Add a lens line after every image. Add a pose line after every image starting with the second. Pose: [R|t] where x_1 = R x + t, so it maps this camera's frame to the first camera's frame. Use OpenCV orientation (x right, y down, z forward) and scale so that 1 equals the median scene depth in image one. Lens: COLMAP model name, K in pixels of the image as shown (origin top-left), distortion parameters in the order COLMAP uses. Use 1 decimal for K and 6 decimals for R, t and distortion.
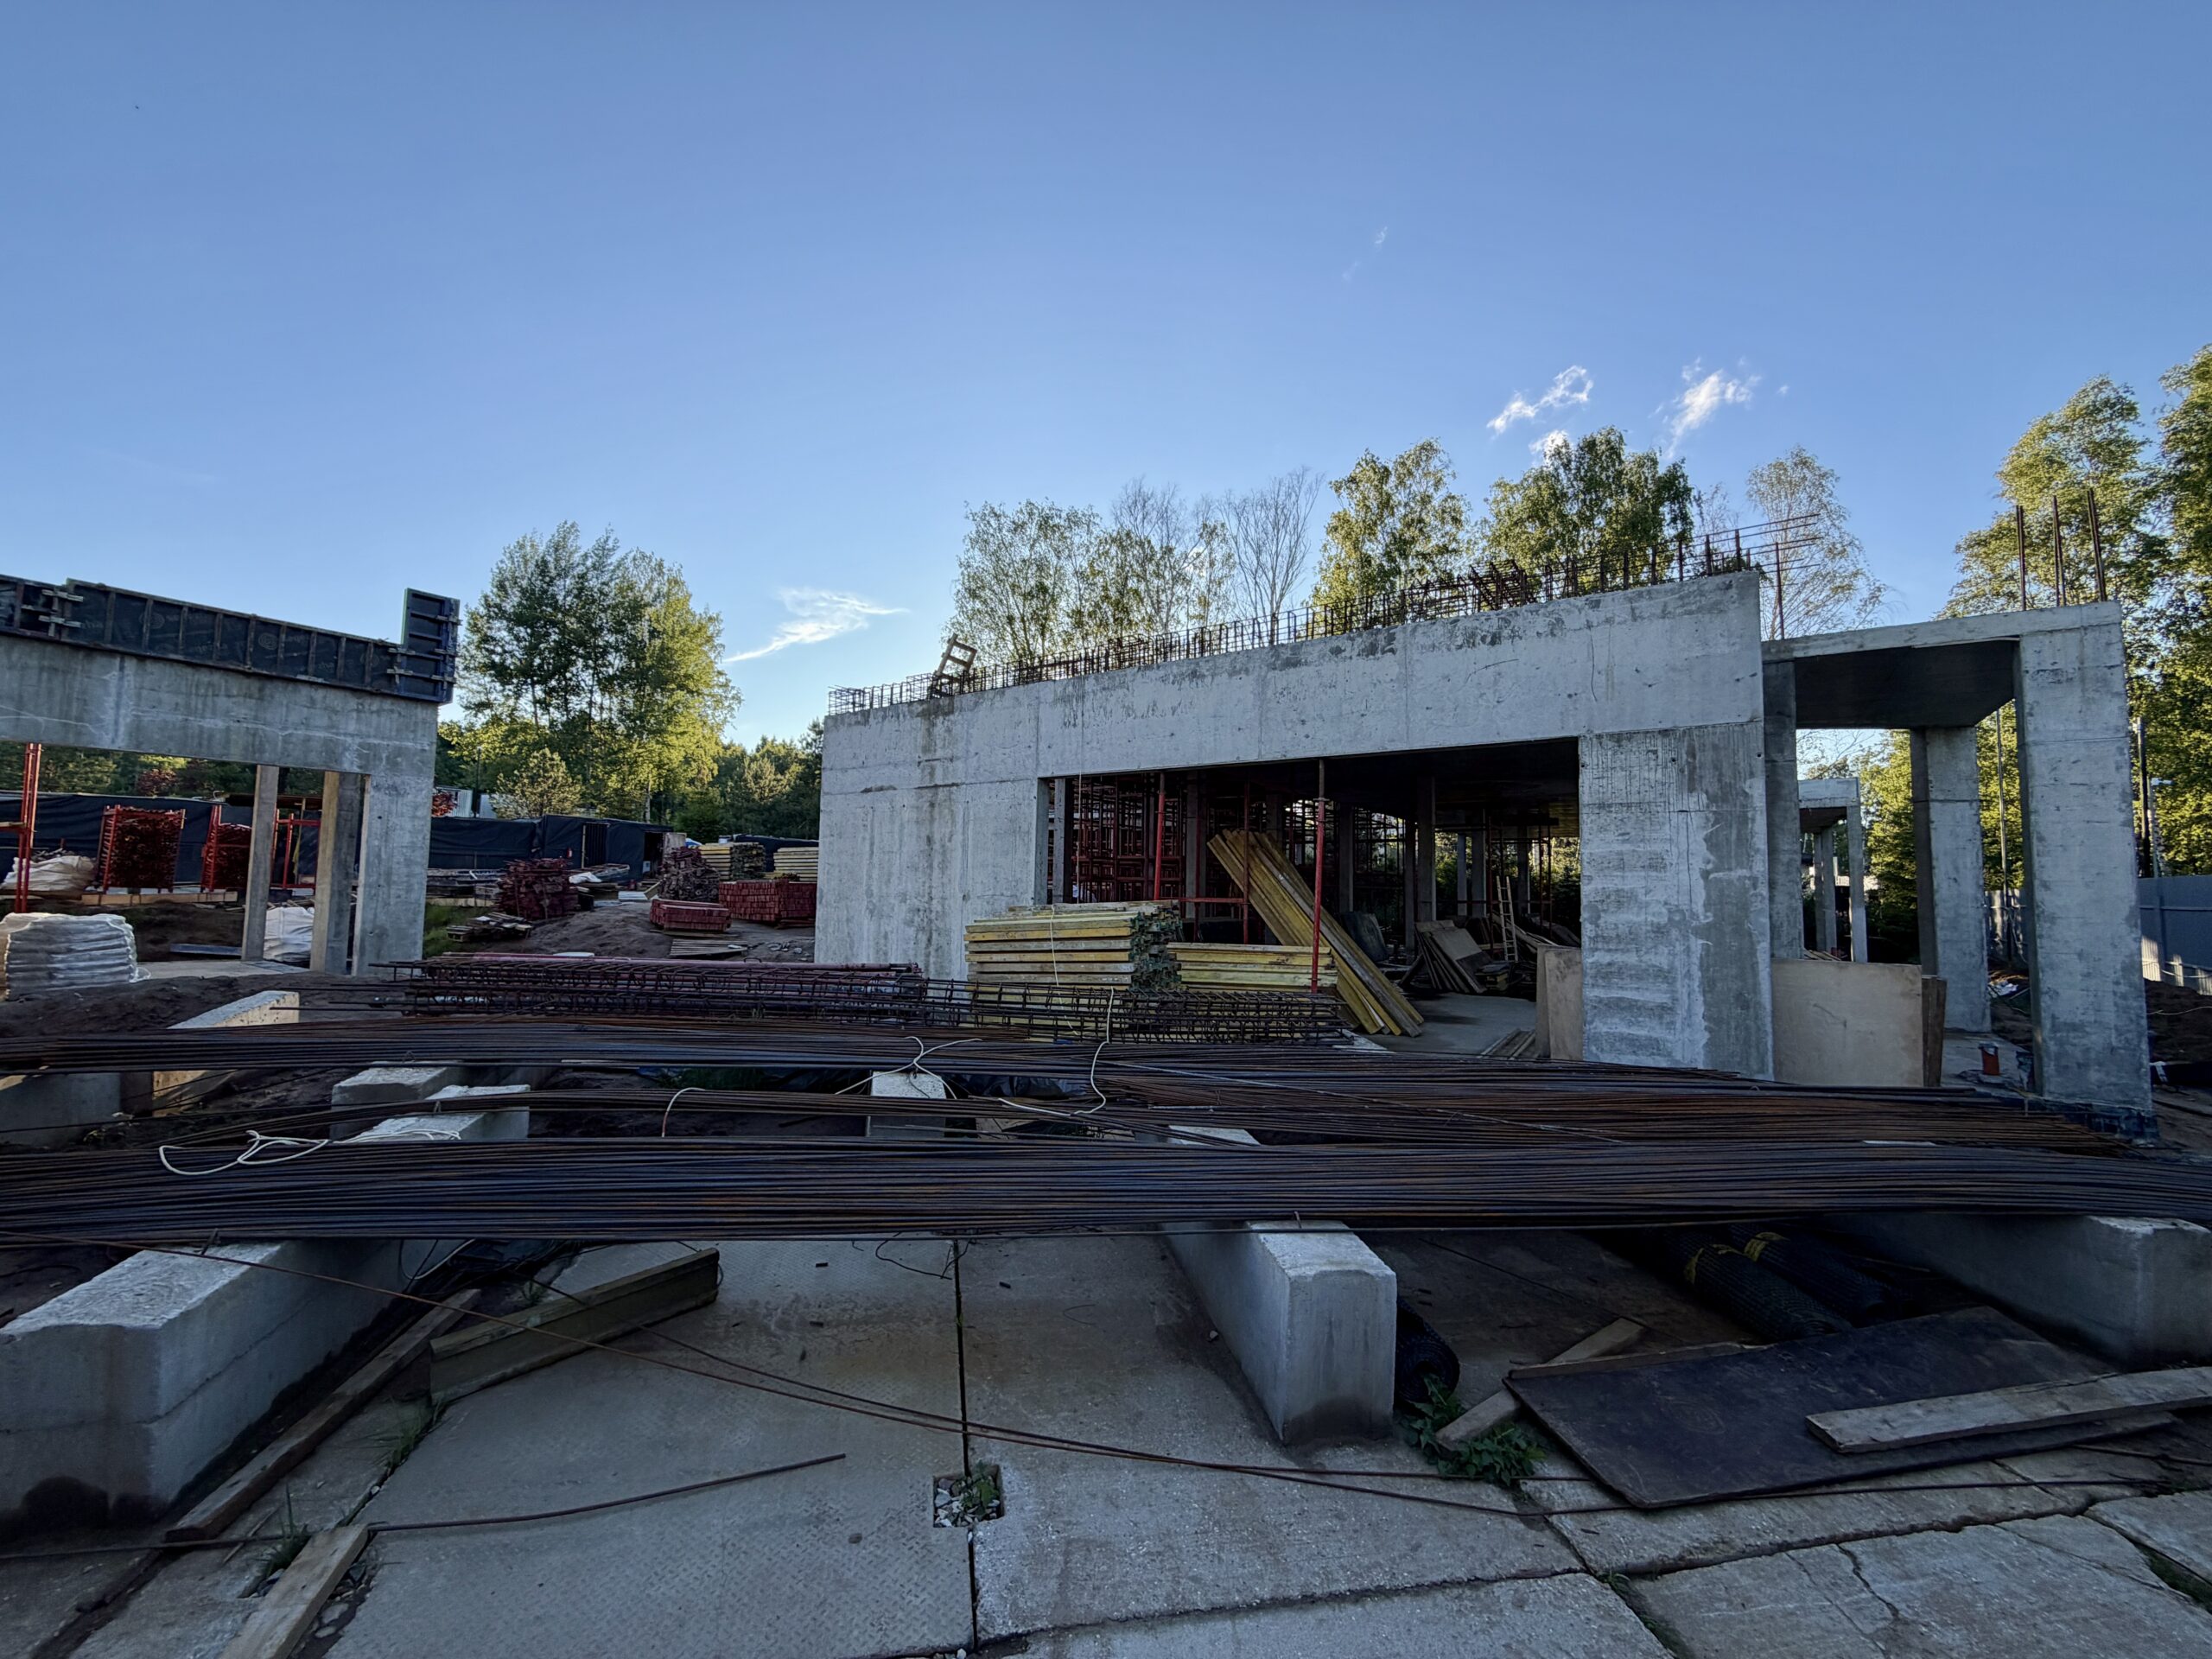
lens RADIAL K [[886.7, 0, 1103.1], [0, 886.7, 834.3], [0, 0, 1]] dist [0.002039, 0.000215]
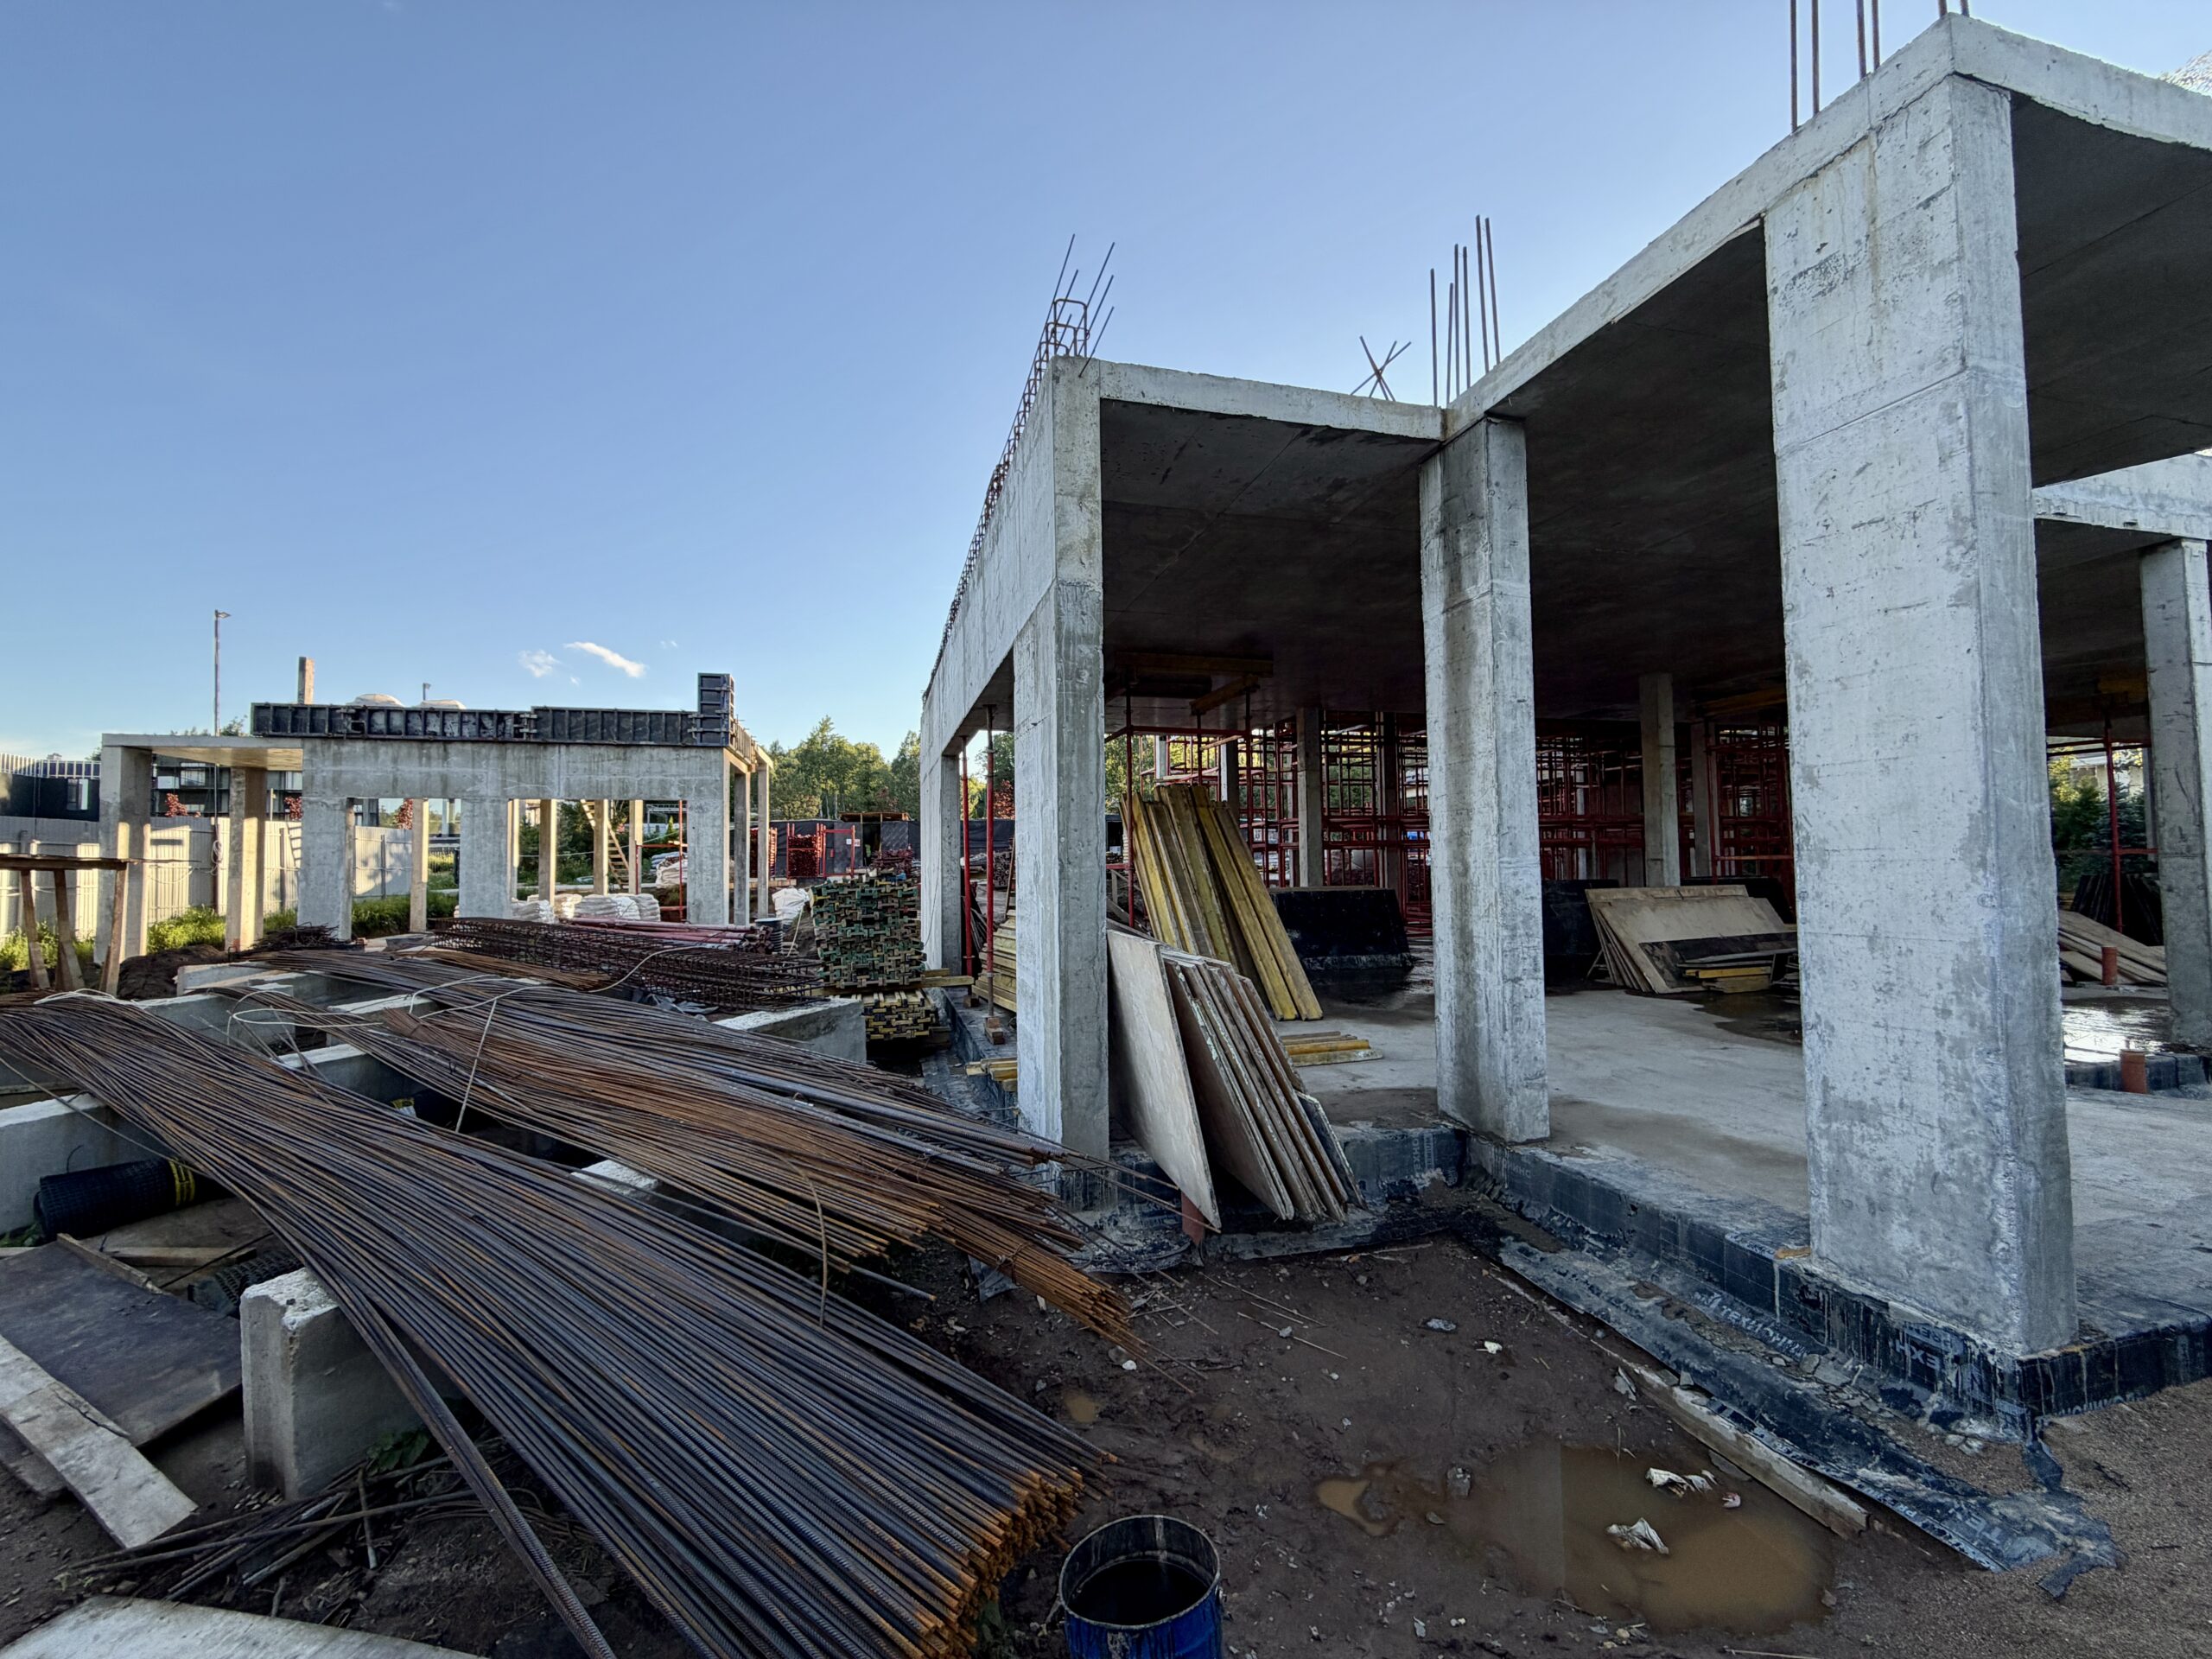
lens RADIAL K [[886.7, 0, 1103.5], [0, 886.7, 832.4], [0, 0, 1]] dist [0.002039, 0.000215]
pose [[0.765825, -0.054301, -0.640752, 0.854703], [0.069970, 0.997549, -0.000909, 0.048427], [0.639231, -0.044137, 0.767748, 0.359933]]
